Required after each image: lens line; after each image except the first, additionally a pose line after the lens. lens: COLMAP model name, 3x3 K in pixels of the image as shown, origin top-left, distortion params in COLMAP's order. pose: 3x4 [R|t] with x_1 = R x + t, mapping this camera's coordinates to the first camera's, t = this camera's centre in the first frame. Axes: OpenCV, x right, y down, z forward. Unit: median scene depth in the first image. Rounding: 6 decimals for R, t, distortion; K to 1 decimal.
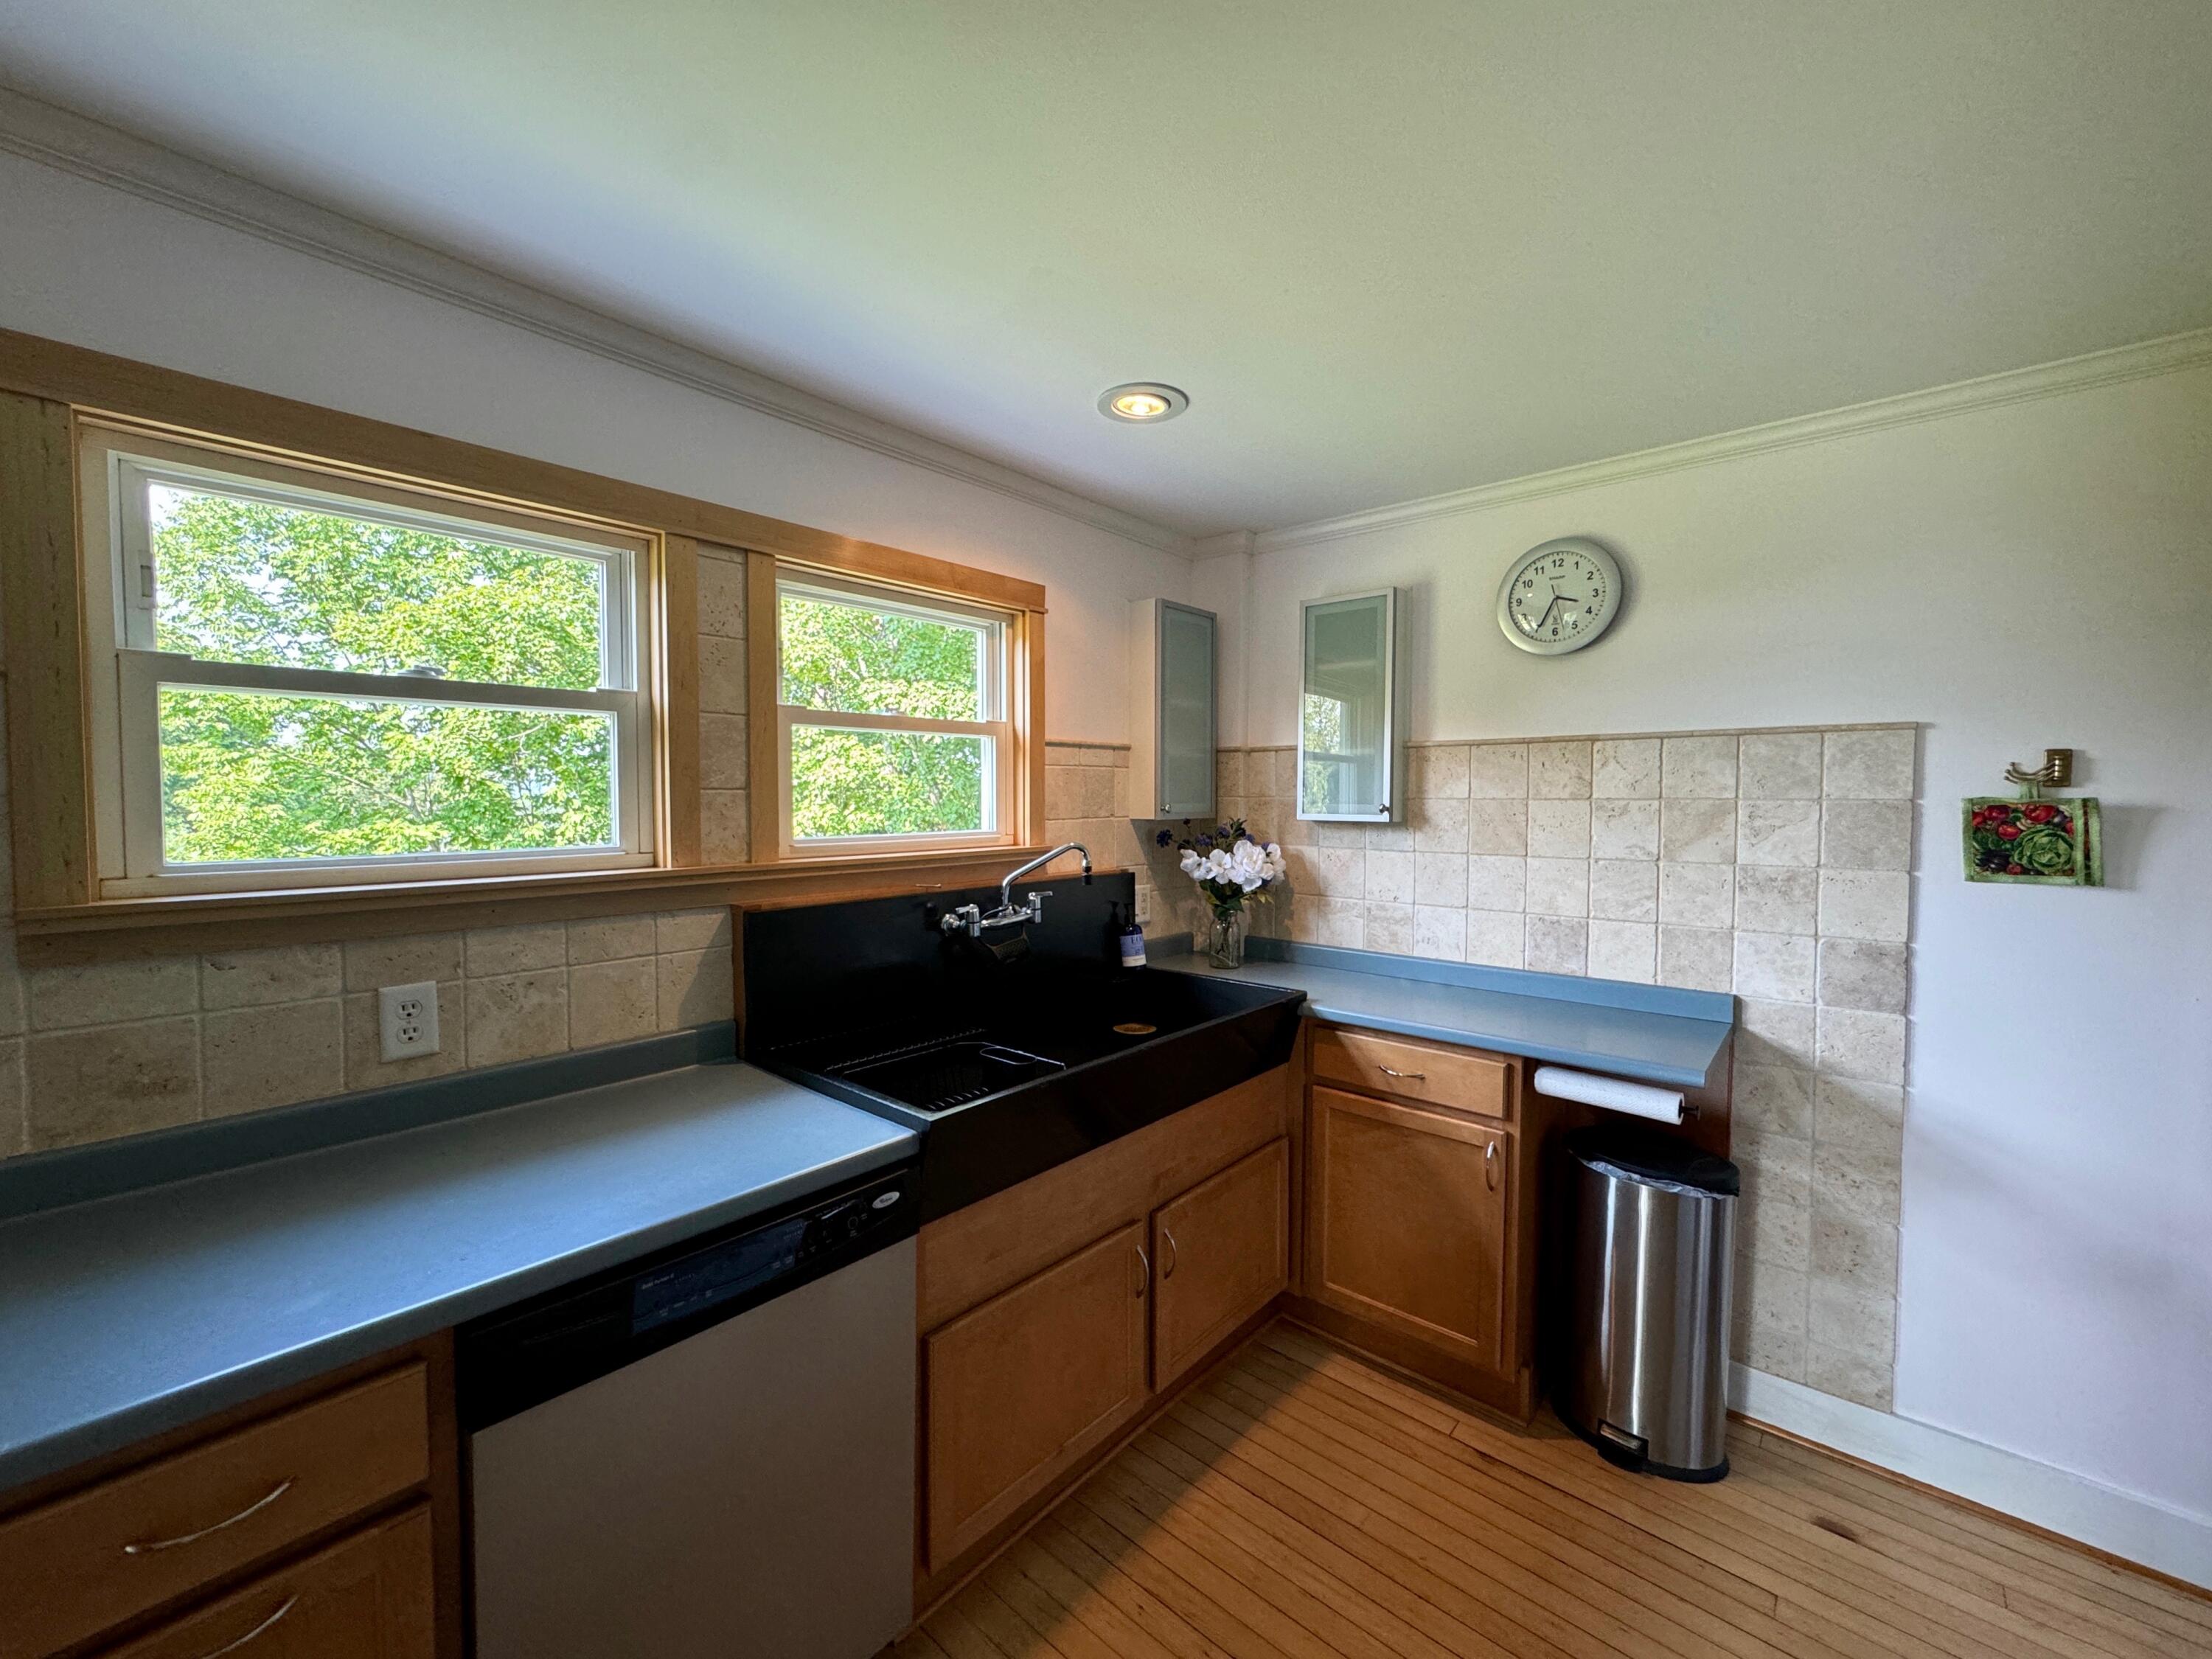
lens RADIAL K [[896.6, 0, 1099.9], [0, 896.6, 828.2], [0, 0, 1]] dist [-0.003244, 0.000680]
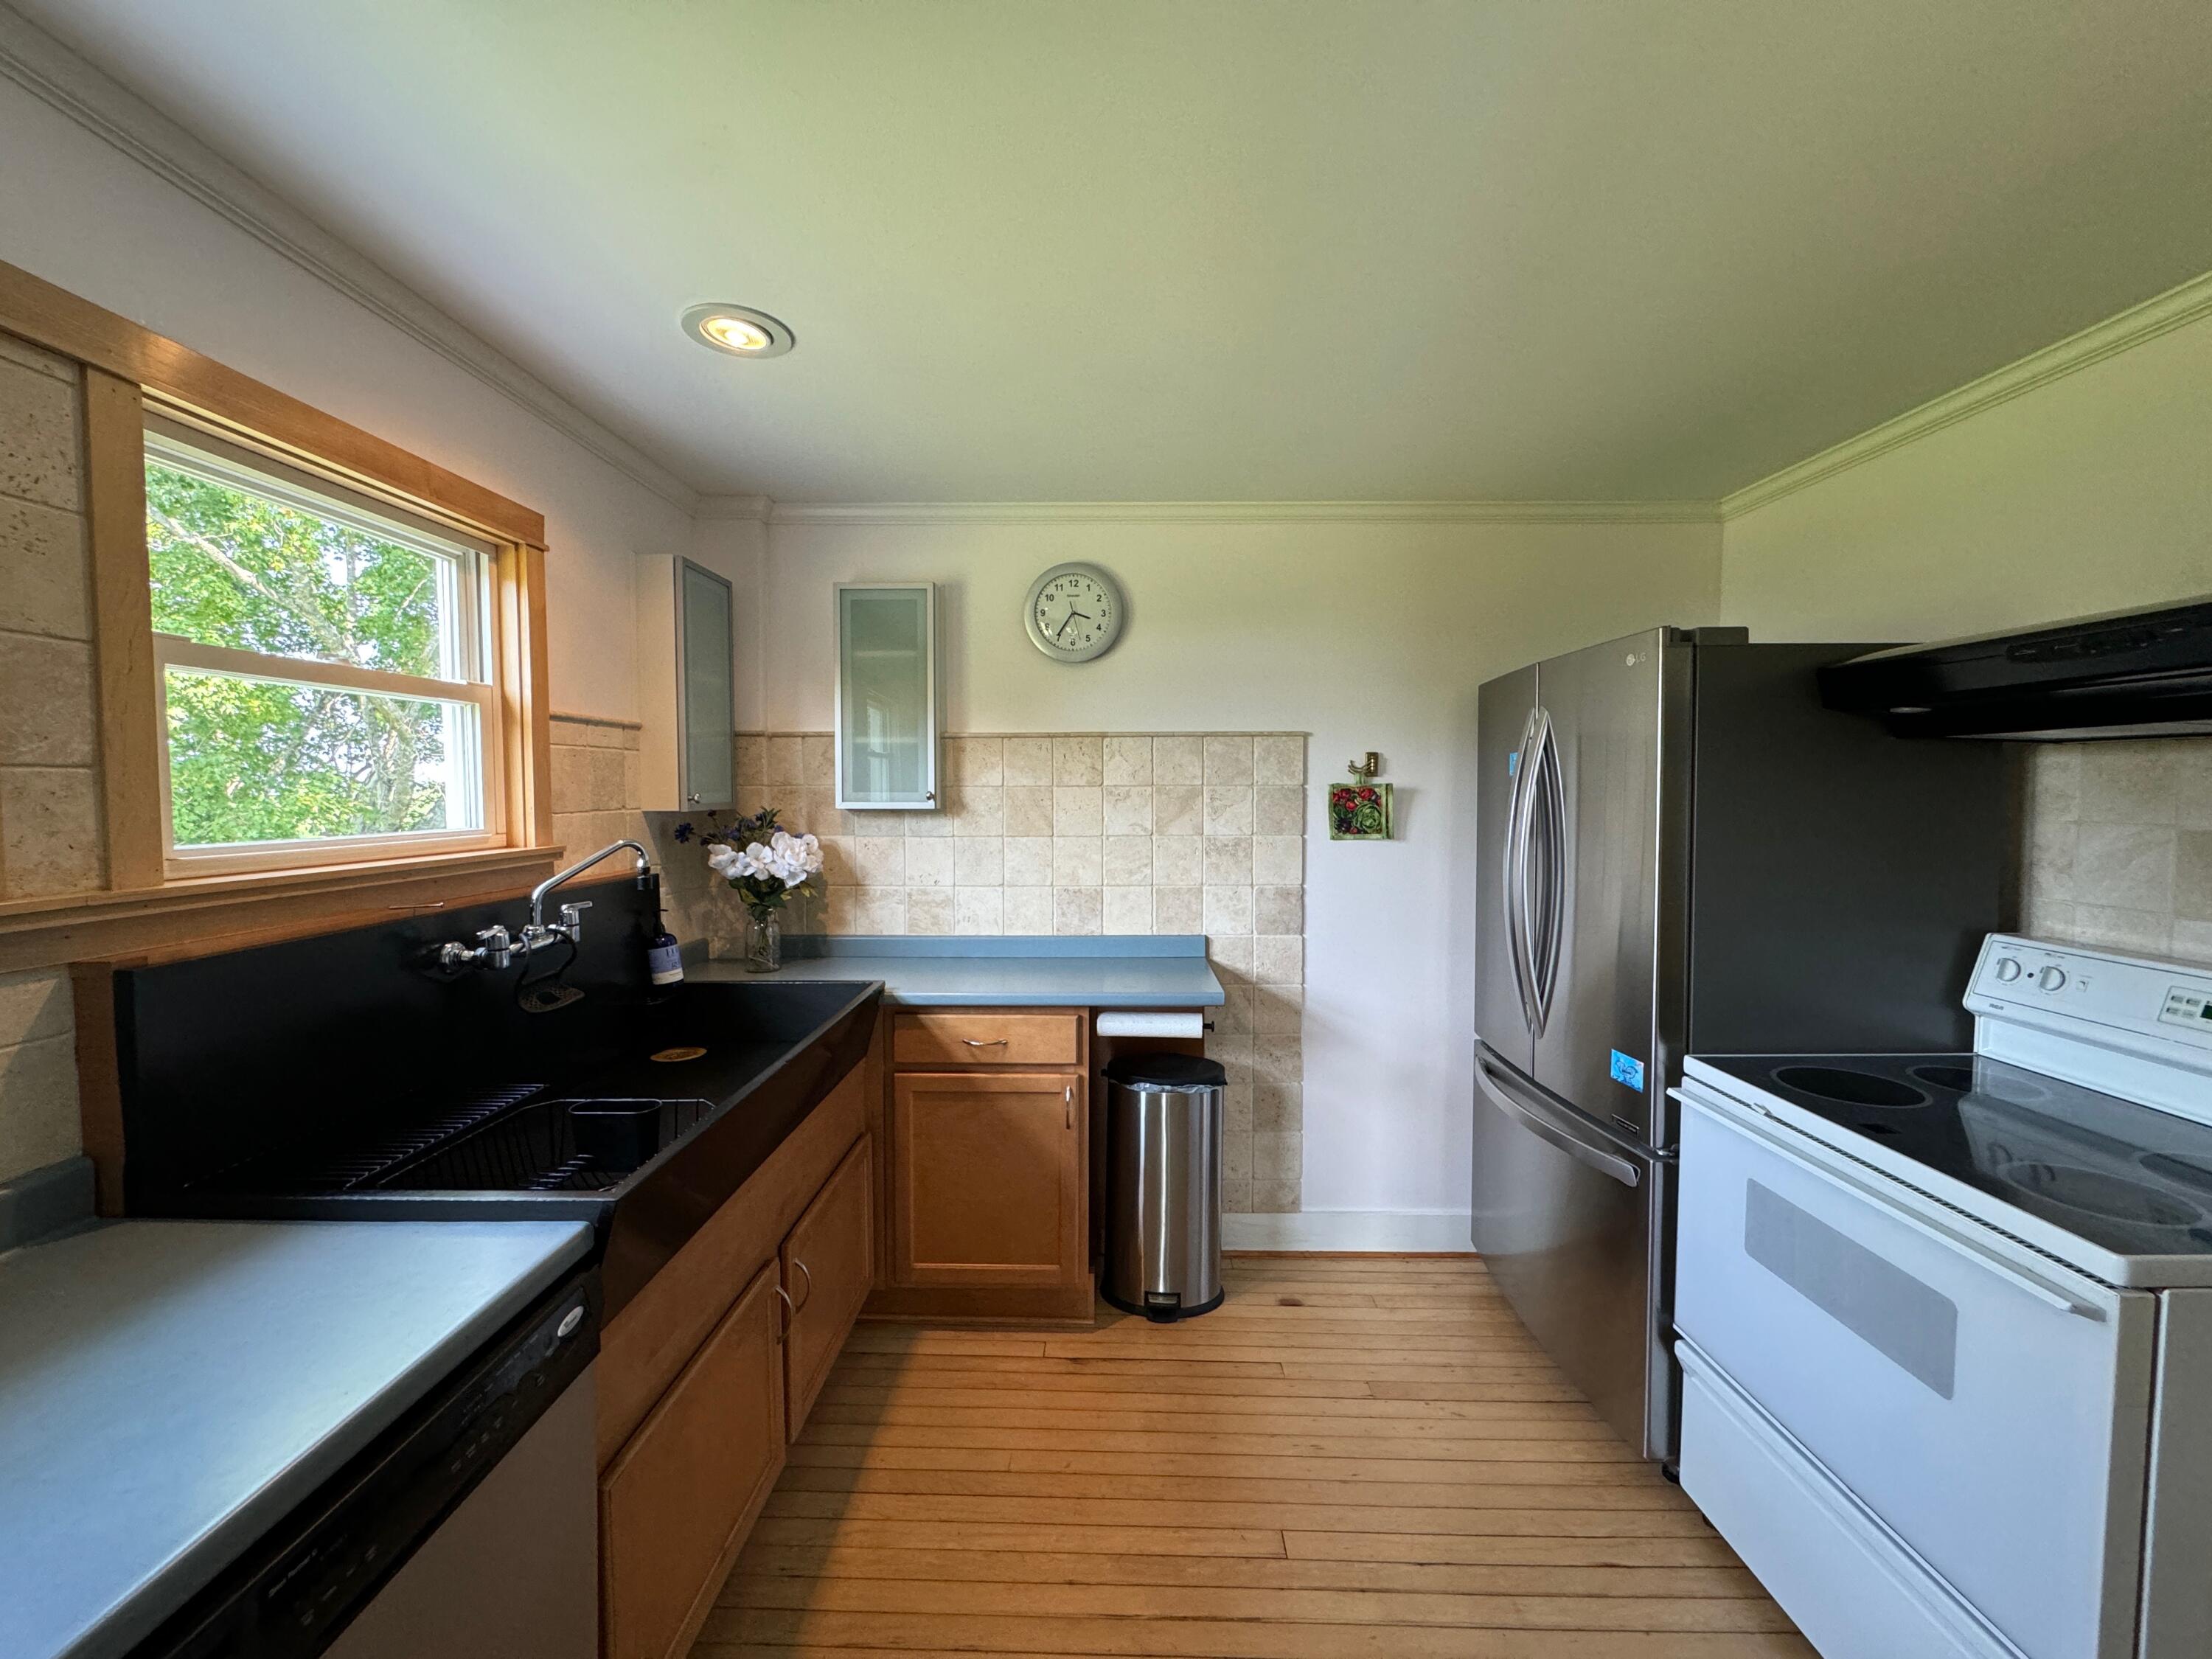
lens RADIAL K [[896.6, 0, 1105.1], [0, 896.6, 829.7], [0, 0, 1]] dist [-0.003244, 0.000680]
pose [[0.756505, -0.031871, 0.653211, -0.253051], [0.027122, 0.999481, 0.017355, 0.005642], [-0.653425, 0.004587, 0.756977, 0.102075]]
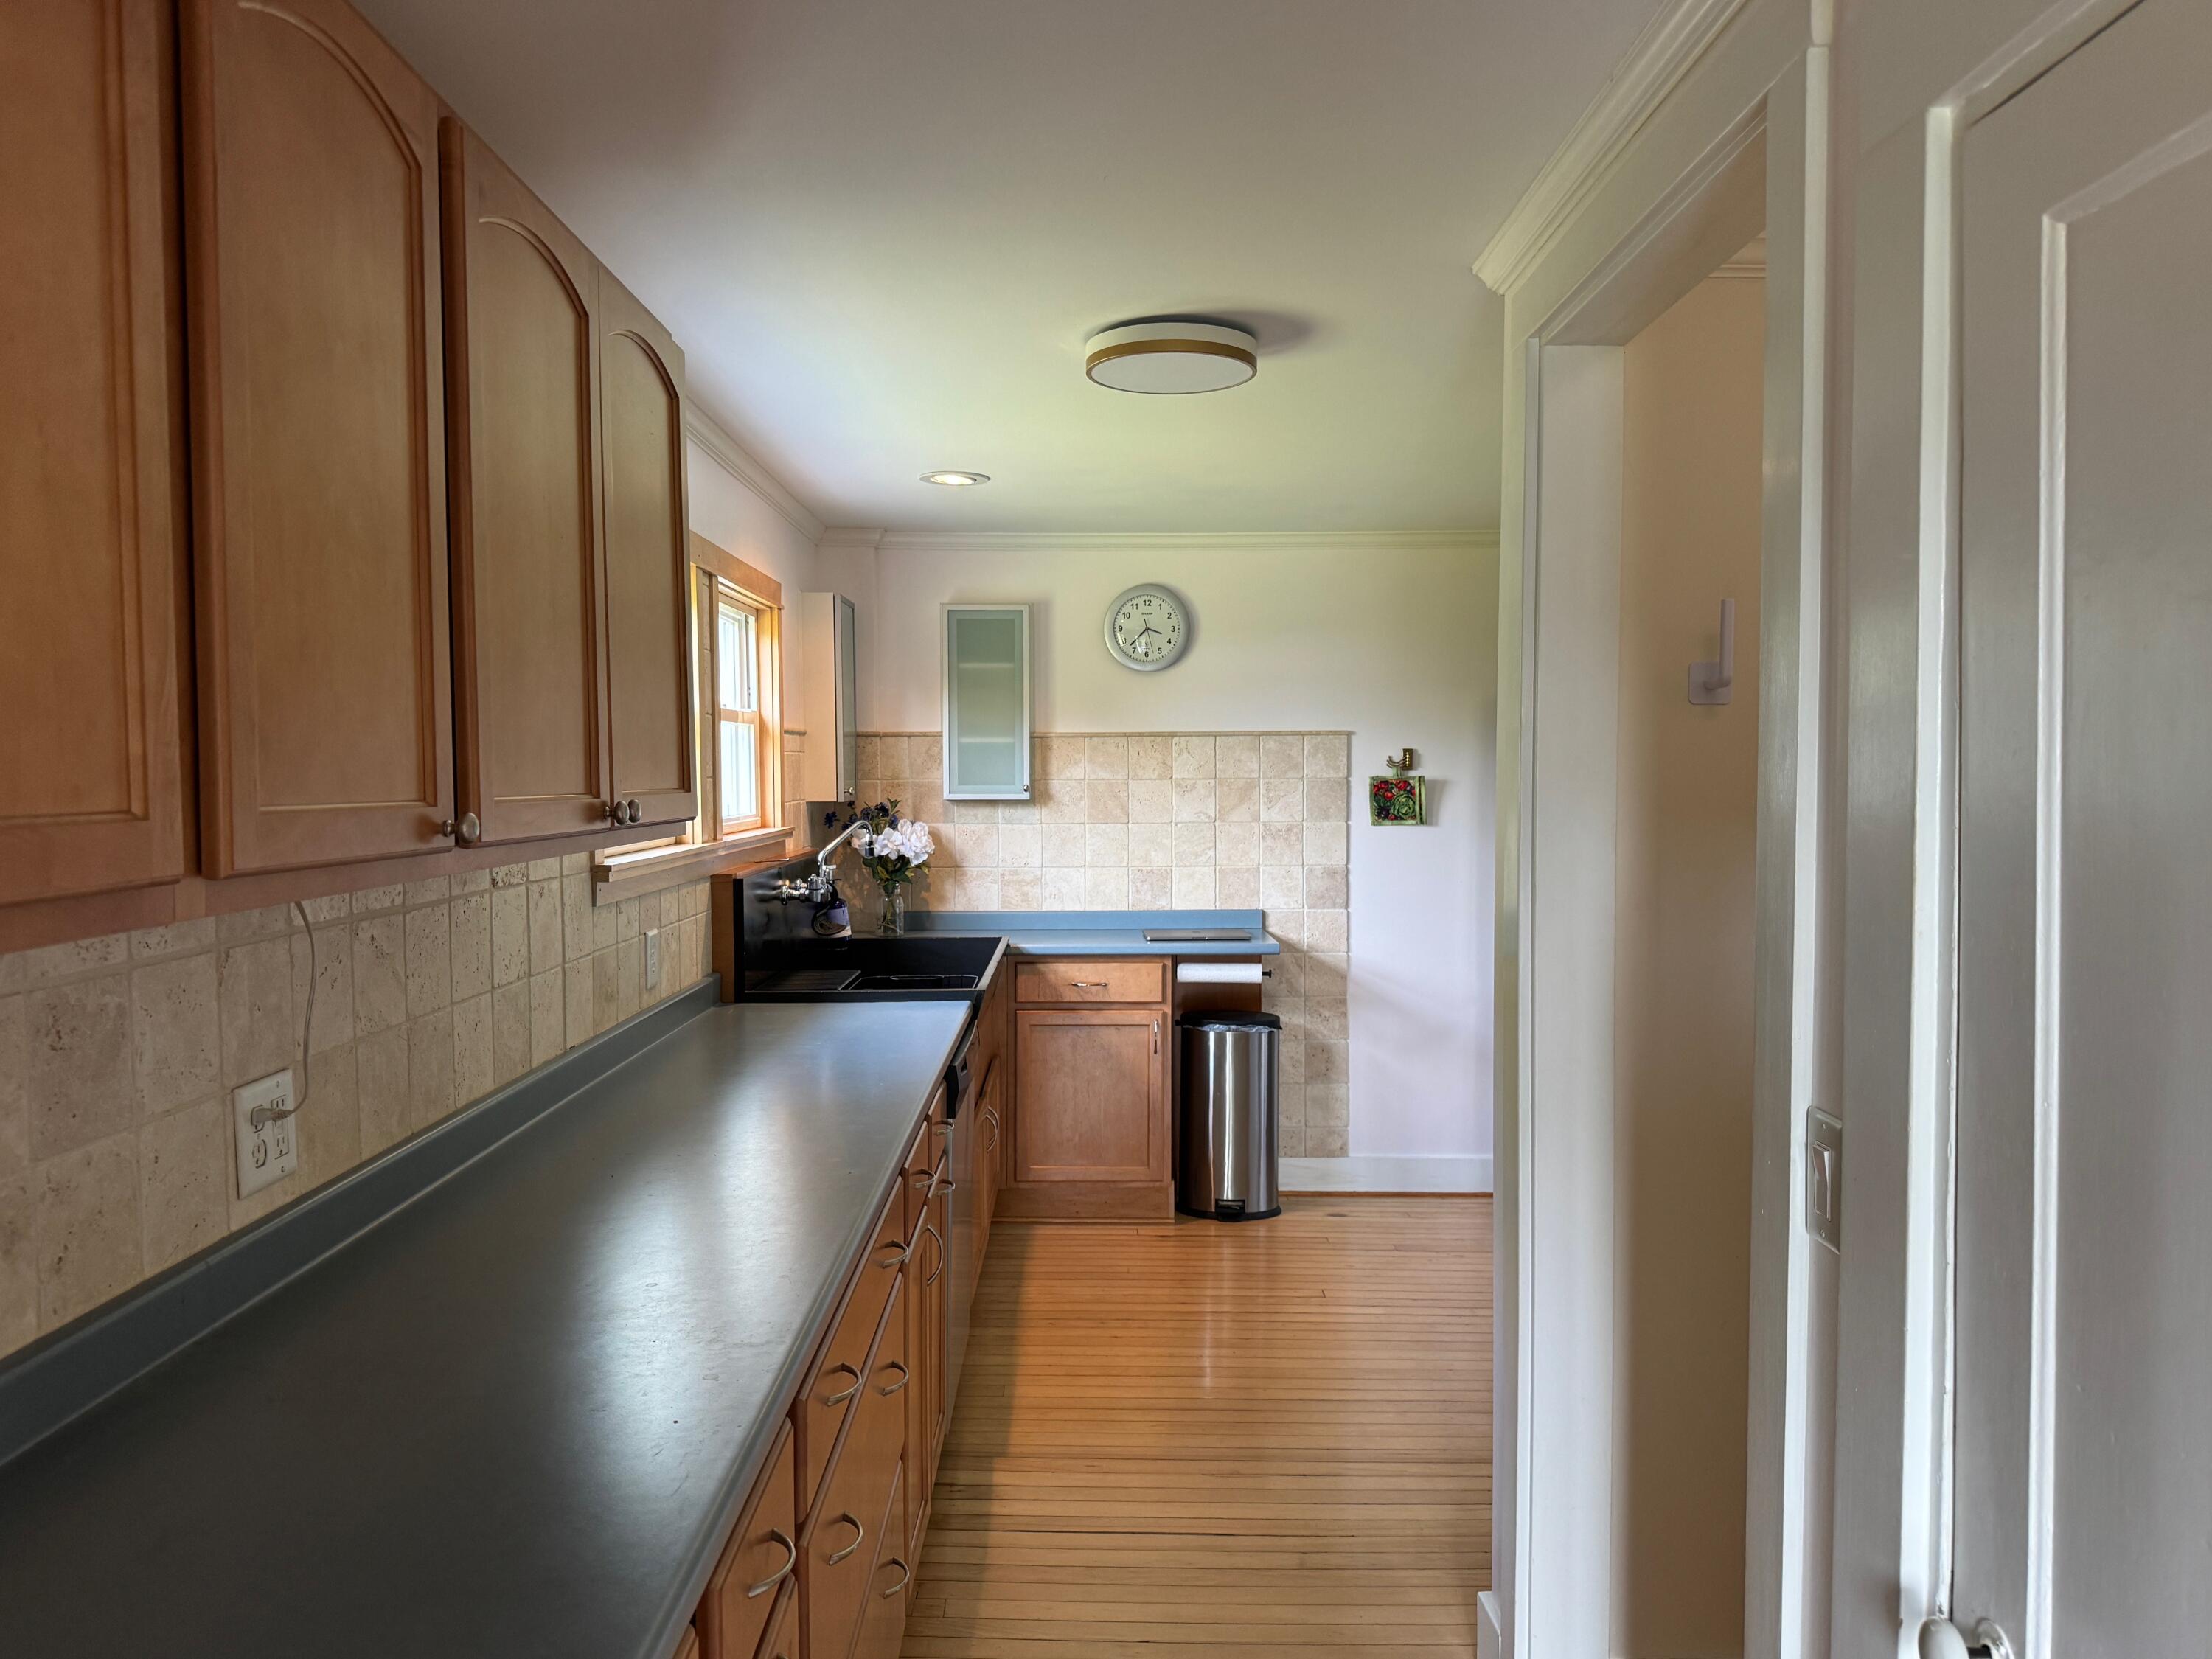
lens RADIAL K [[1672.3, 0, 1083.3], [0, 1672.3, 845.9], [0, 0, 1]] dist [0.119551, -0.003561]
pose [[0.743684, -0.036148, 0.667553, -1.377025], [0.030057, 0.999335, 0.020629, 0.014108], [-0.667855, 0.004723, 0.744277, -0.884233]]
